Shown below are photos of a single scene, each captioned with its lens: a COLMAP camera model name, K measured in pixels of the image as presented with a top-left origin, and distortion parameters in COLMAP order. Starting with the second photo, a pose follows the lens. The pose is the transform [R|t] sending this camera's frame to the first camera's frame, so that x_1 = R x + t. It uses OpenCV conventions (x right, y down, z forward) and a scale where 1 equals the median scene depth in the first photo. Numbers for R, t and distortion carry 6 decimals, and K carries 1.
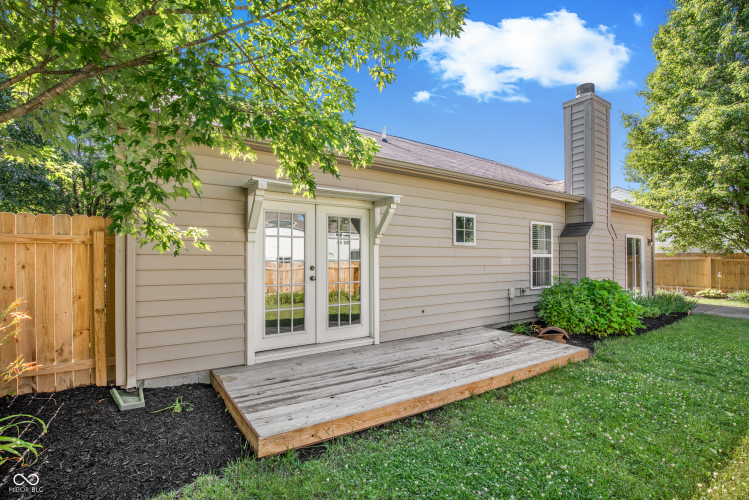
lens RADIAL K [[352.0, 0, 376.3], [0, 352.0, 255.0], [0, 0, 1]] dist [-0.021547, -0.000442]
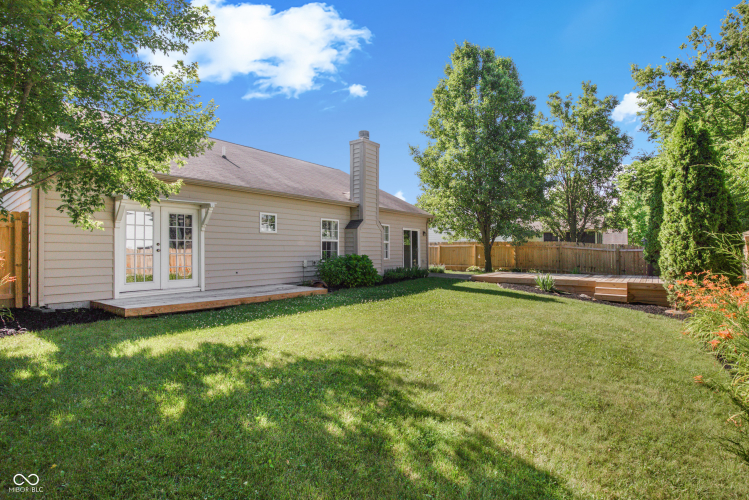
lens RADIAL K [[352.0, 0, 373.4], [0, 352.0, 245.2], [0, 0, 1]] dist [-0.021547, -0.000442]
pose [[0.947686, 0.000966, 0.319204, 0.172156], [0.000447, 0.999990, -0.004352, 0.032856], [-0.319205, 0.004267, 0.947676, -0.602437]]
